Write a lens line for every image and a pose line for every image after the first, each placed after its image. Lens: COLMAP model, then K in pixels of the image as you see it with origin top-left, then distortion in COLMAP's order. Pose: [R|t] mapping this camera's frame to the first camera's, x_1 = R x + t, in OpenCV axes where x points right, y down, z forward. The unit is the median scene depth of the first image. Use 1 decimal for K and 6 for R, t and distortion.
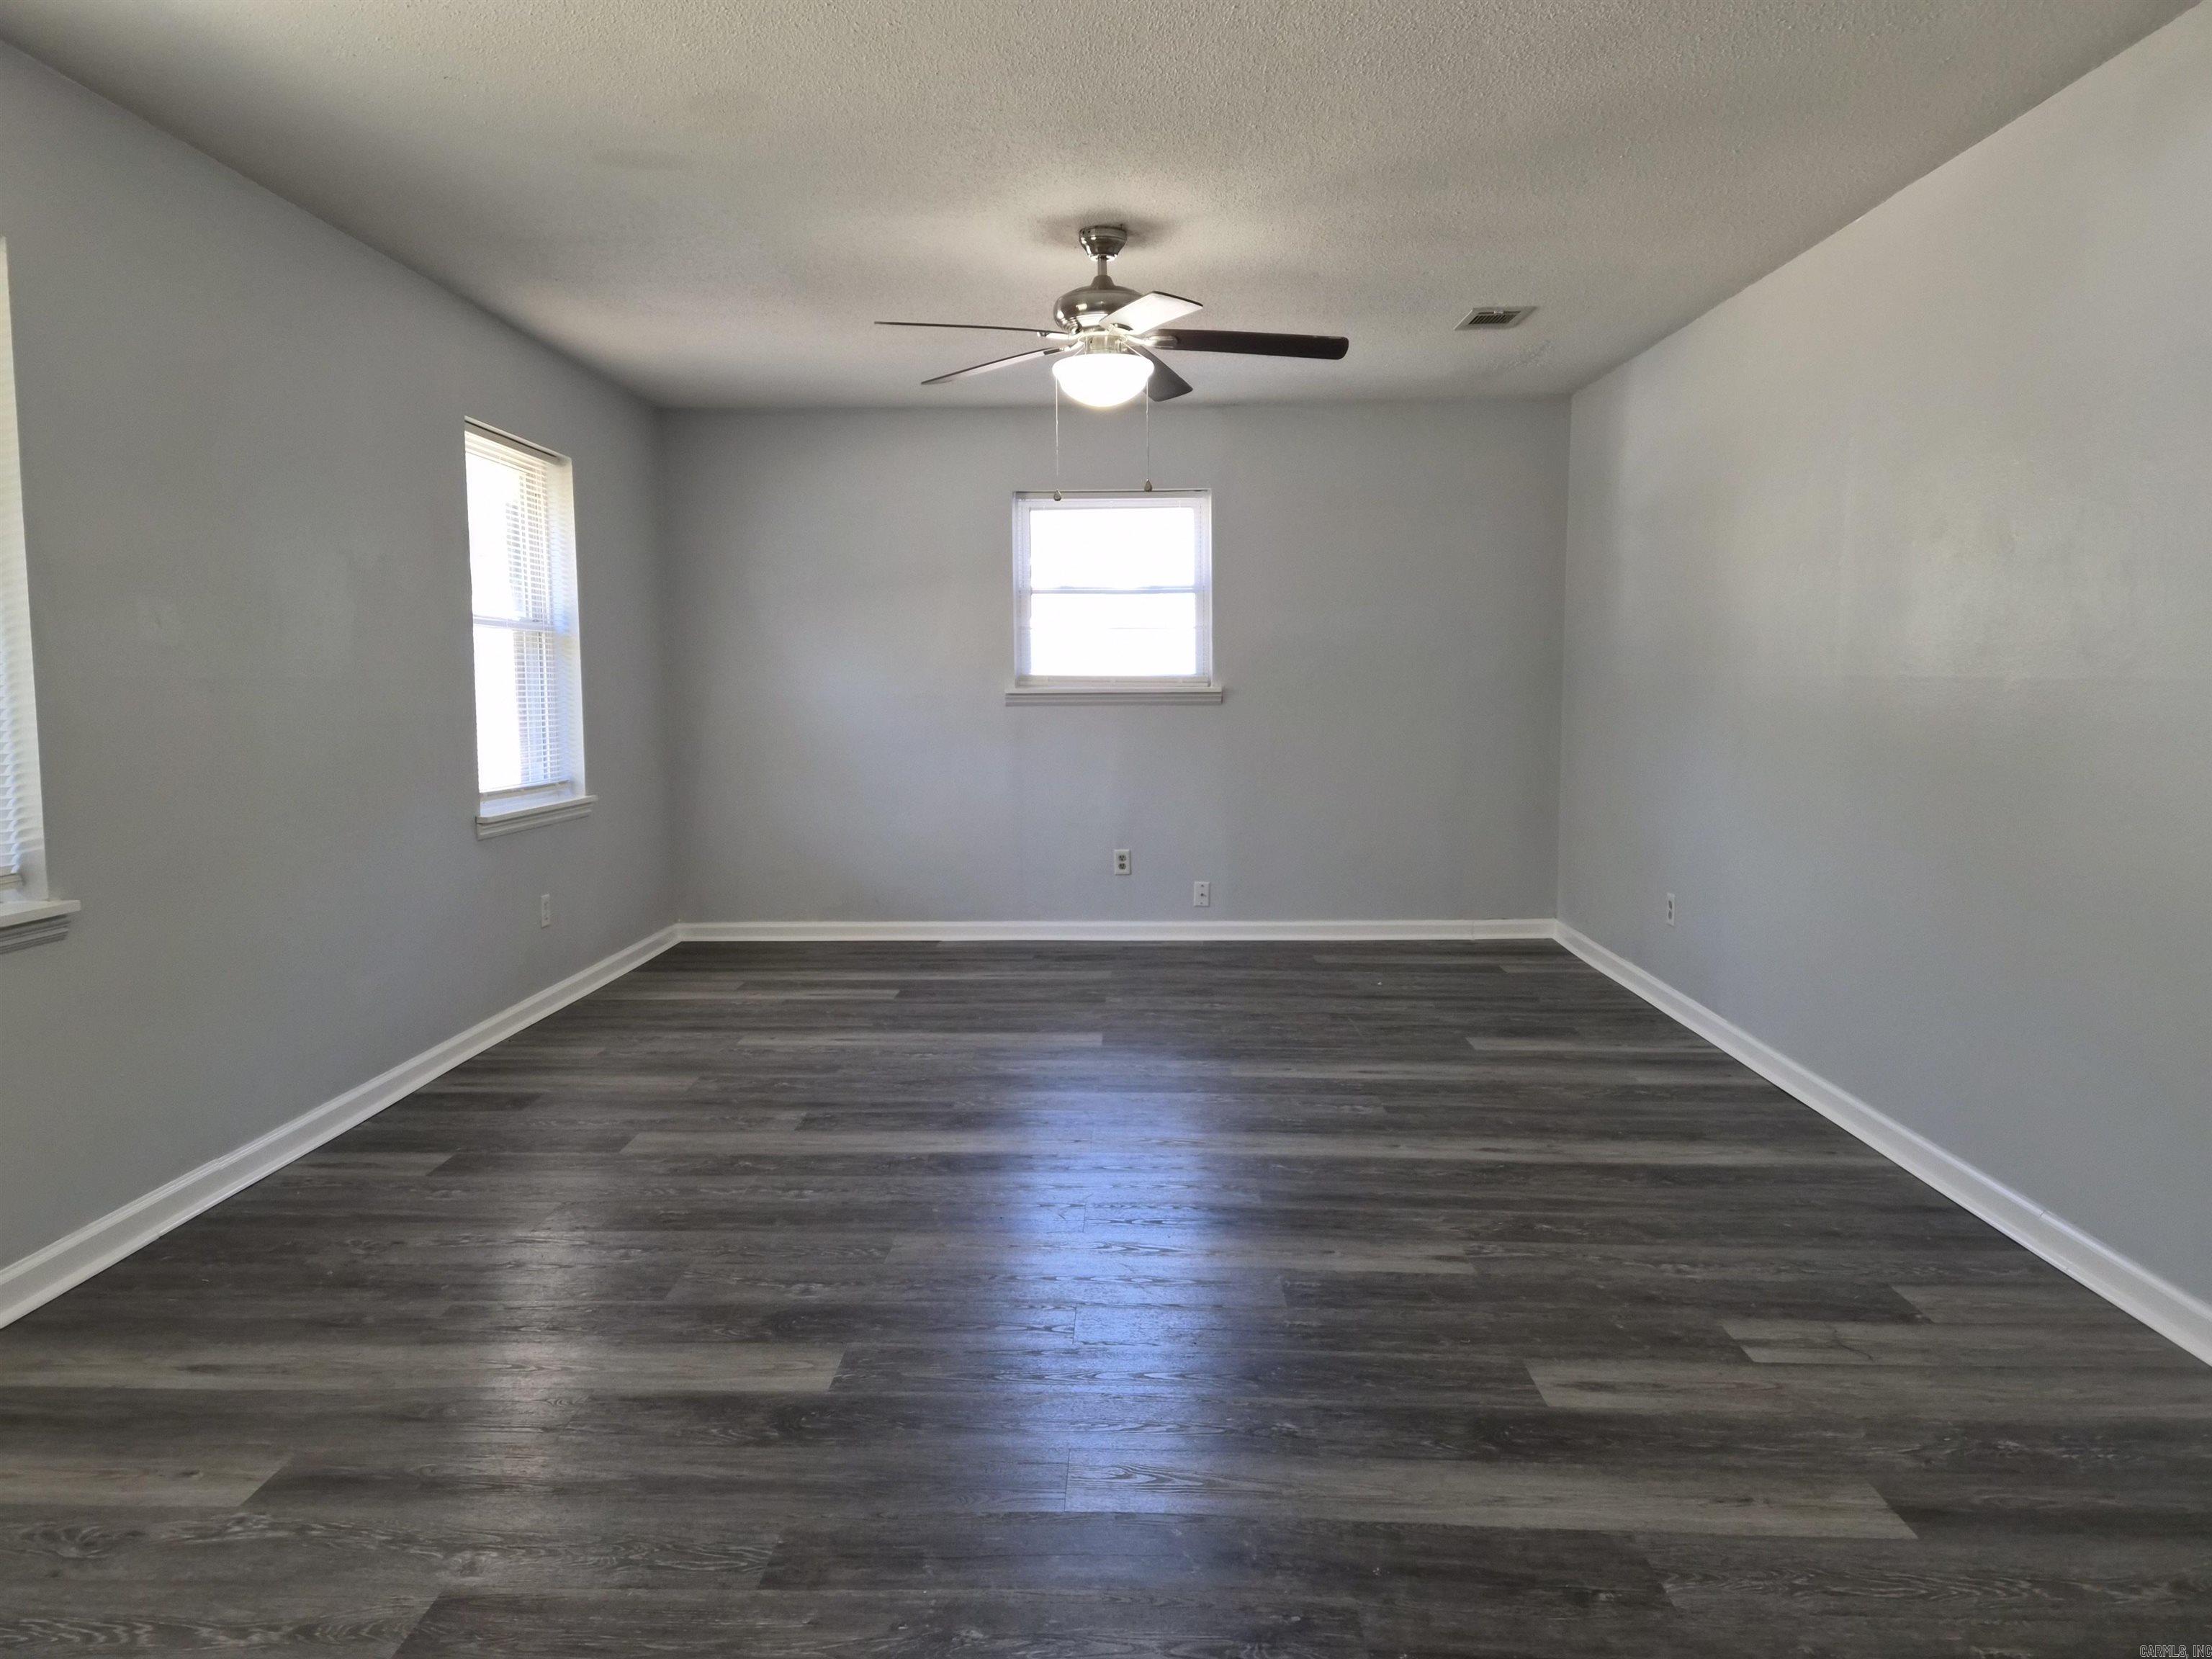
lens RADIAL K [[1485.6, 0, 1106.0], [0, 1485.6, 818.1], [0, 0, 1]] dist [0.073100, -0.056480]
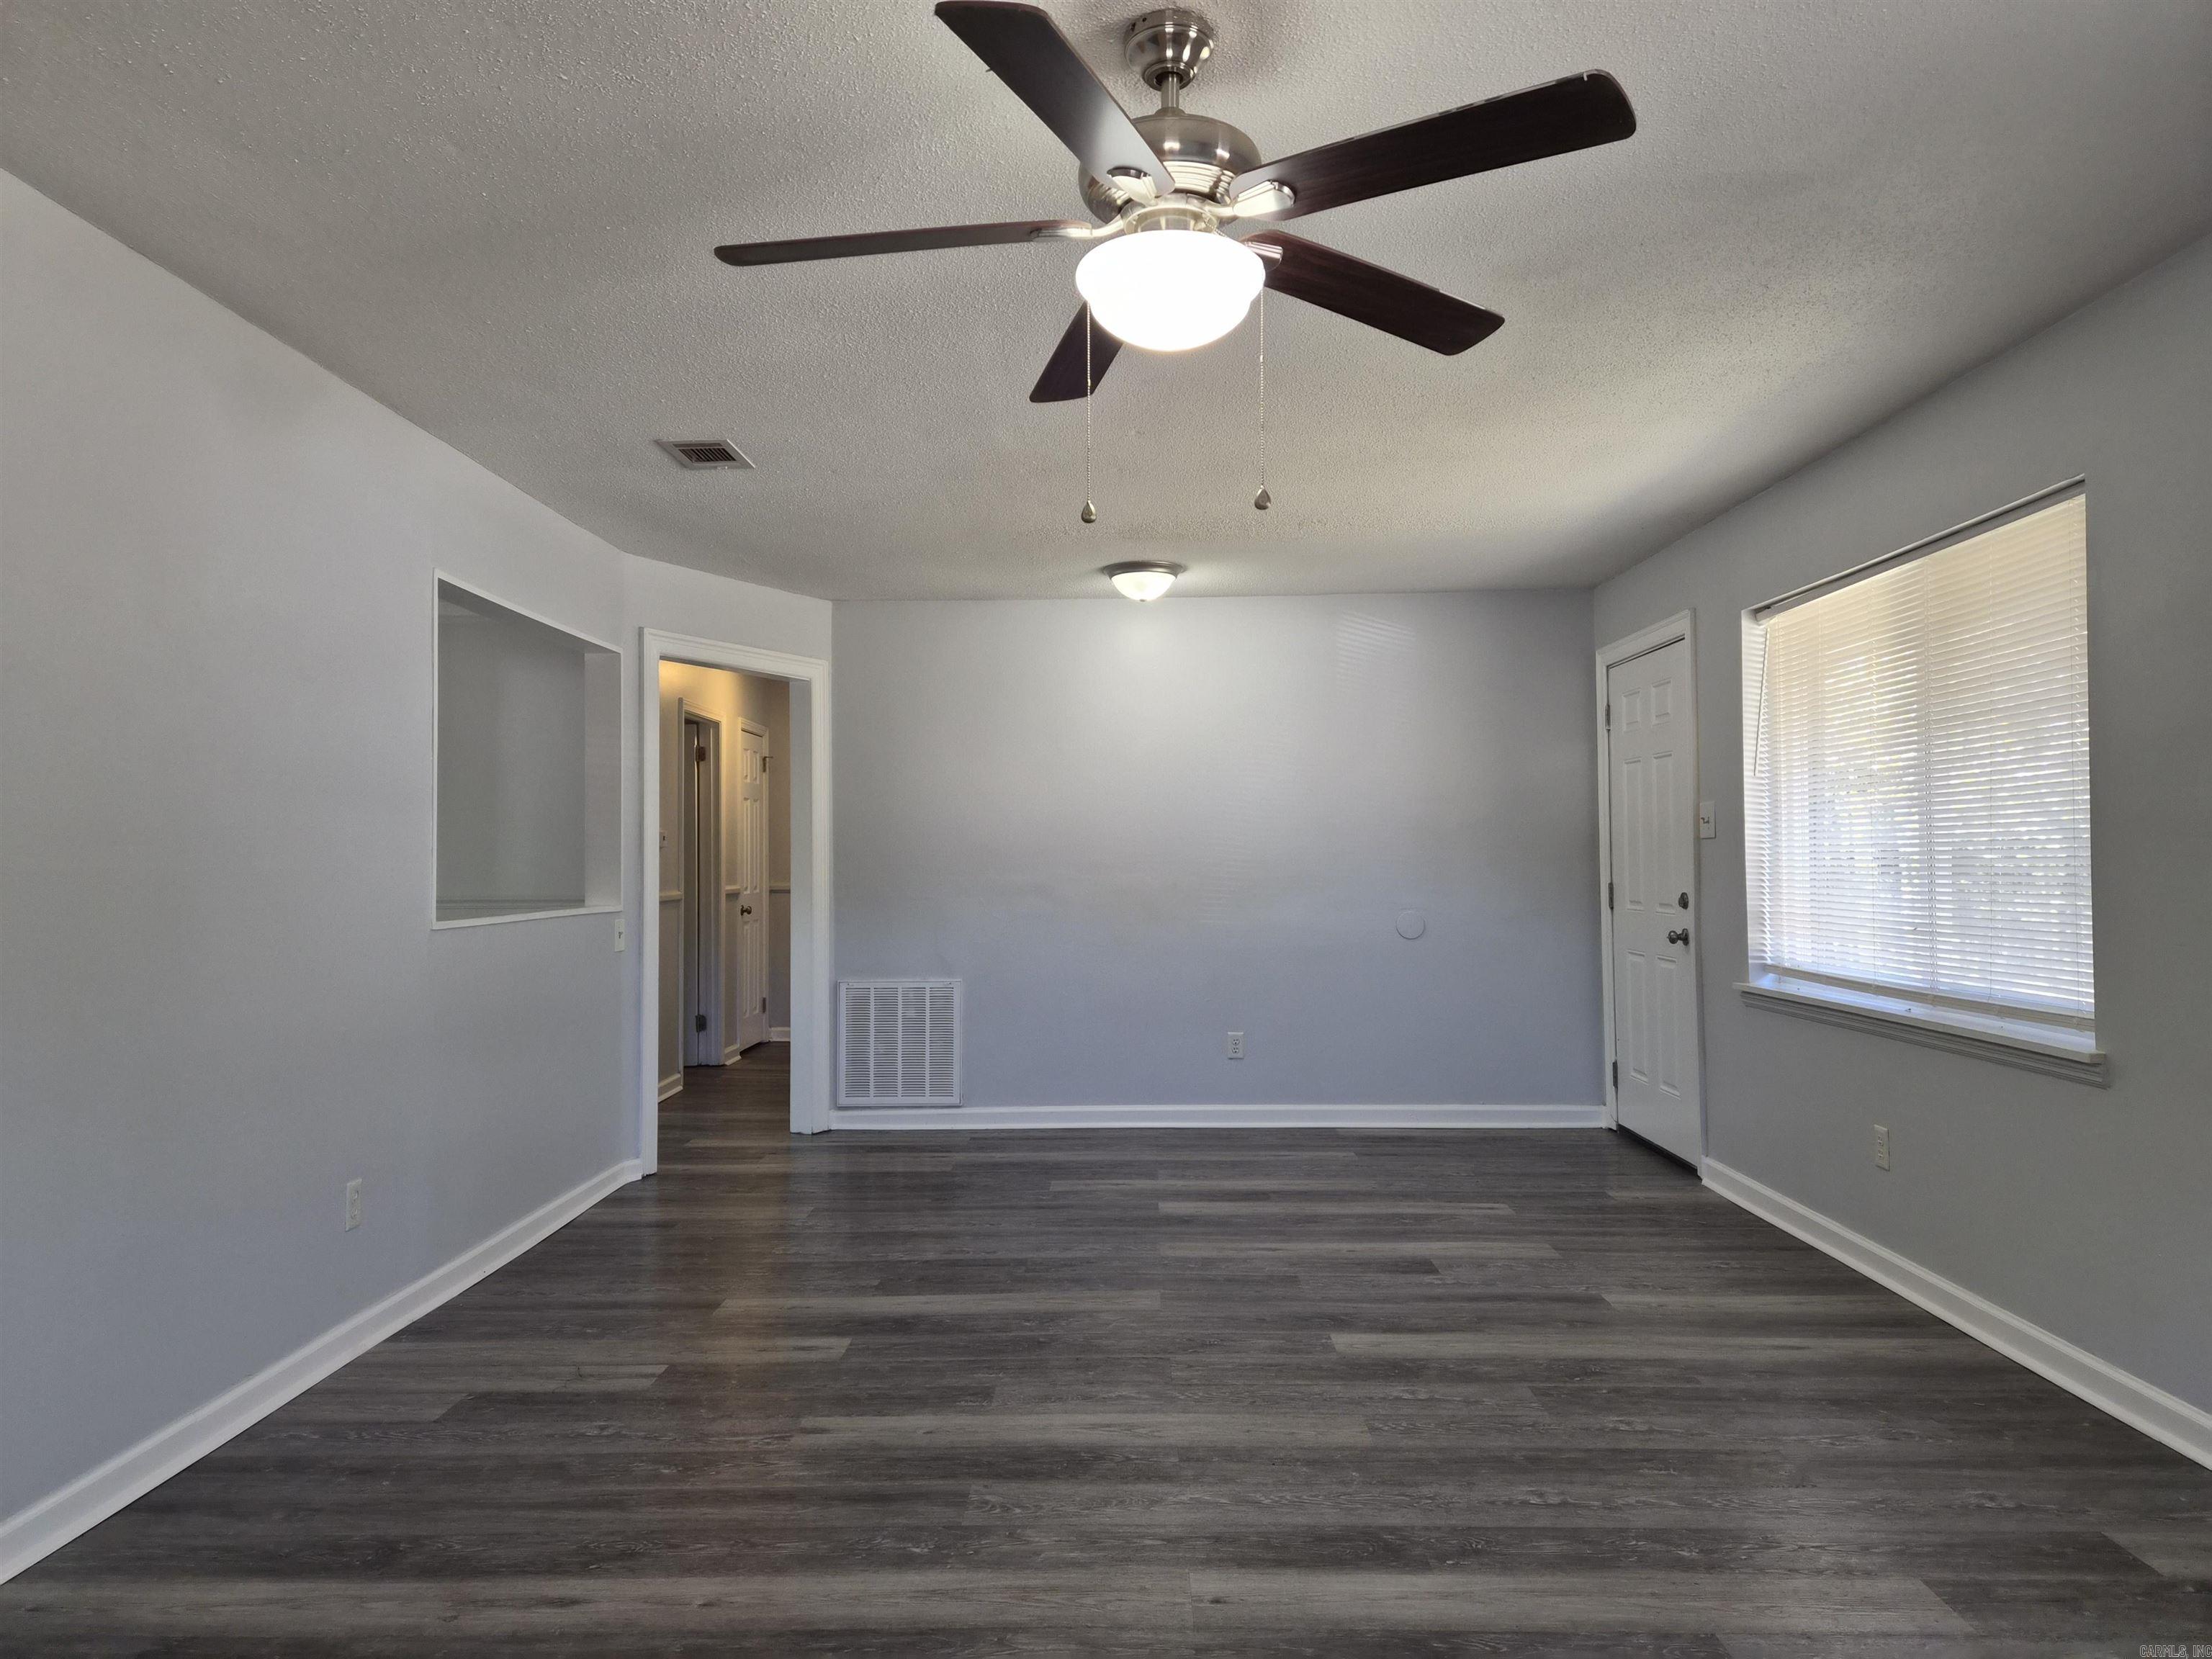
lens RADIAL K [[1485.6, 0, 1099.3], [0, 1485.6, 830.5], [0, 0, 1]] dist [0.073100, -0.056480]
pose [[-0.999932, 0.011507, -0.002060, 0.034682], [0.011332, 0.997425, 0.070823, -0.194472], [0.002869, 0.070795, -0.997487, 2.120445]]
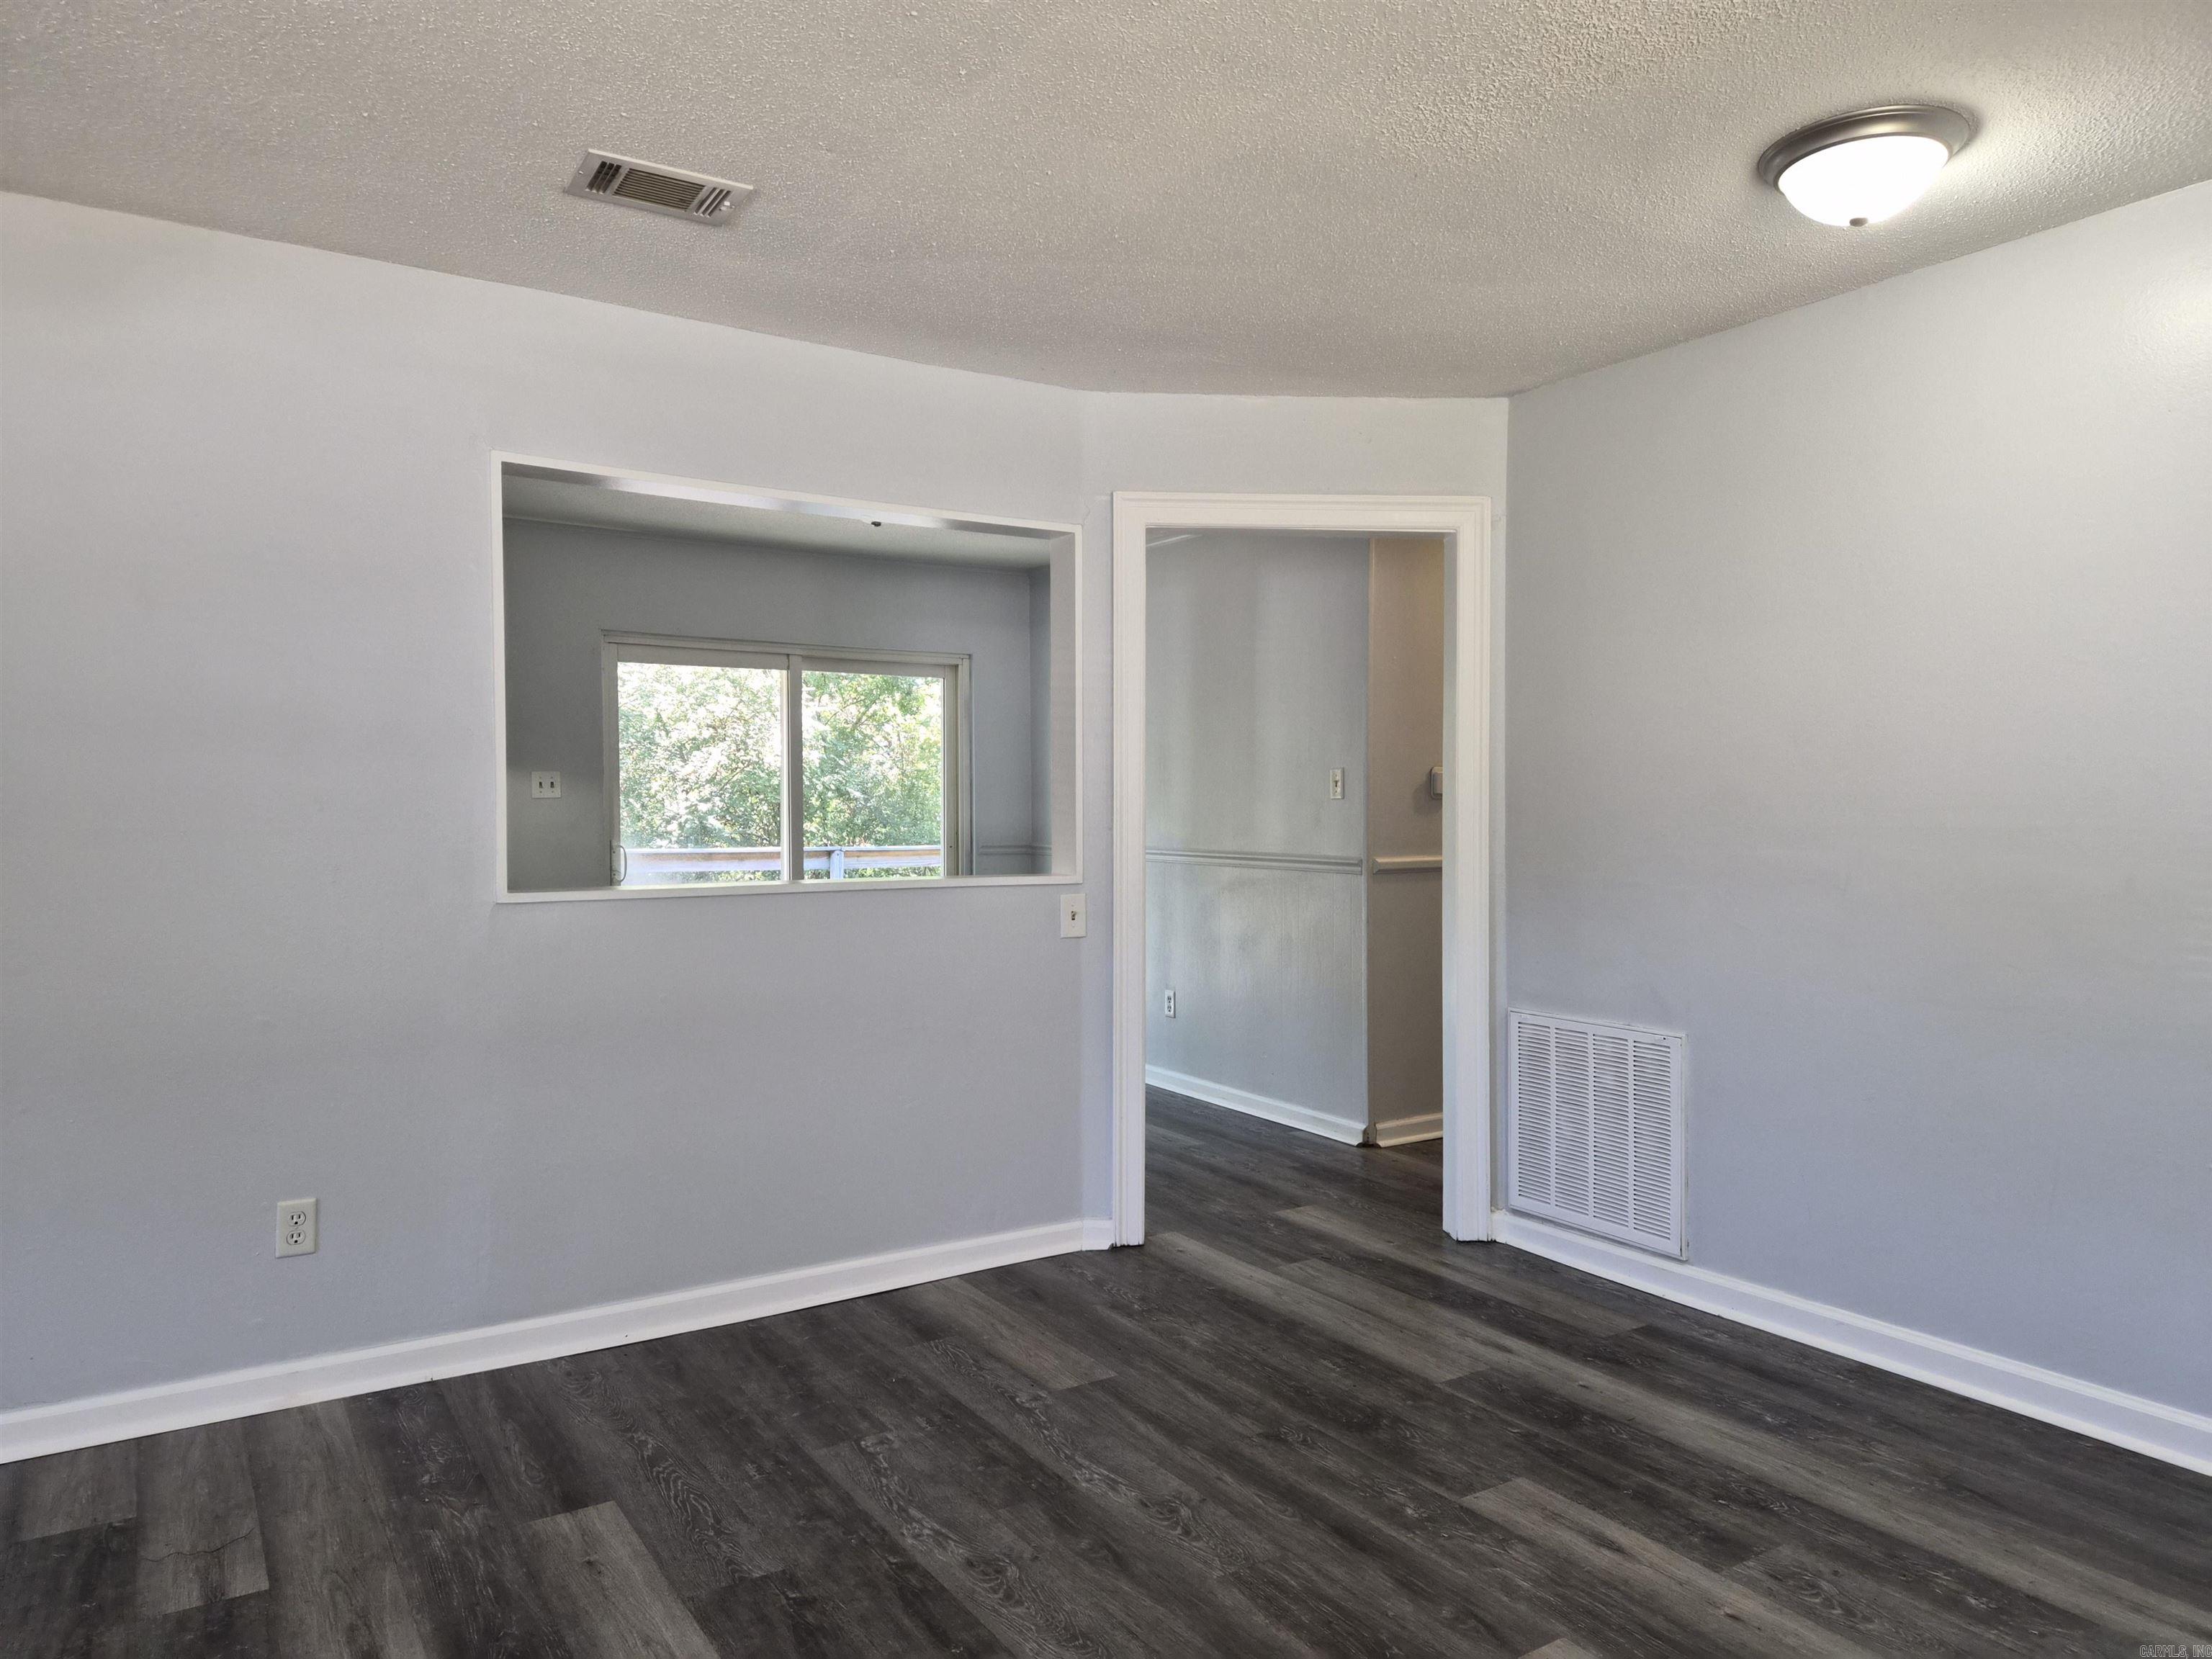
lens RADIAL K [[1485.6, 0, 1101.7], [0, 1485.6, 827.0], [0, 0, 1]] dist [0.073100, -0.056480]
pose [[-0.563444, -0.010566, 0.826087, -0.540727], [0.073660, 0.995293, 0.062971, -0.101756], [-0.822864, 0.096330, -0.560014, 0.963409]]
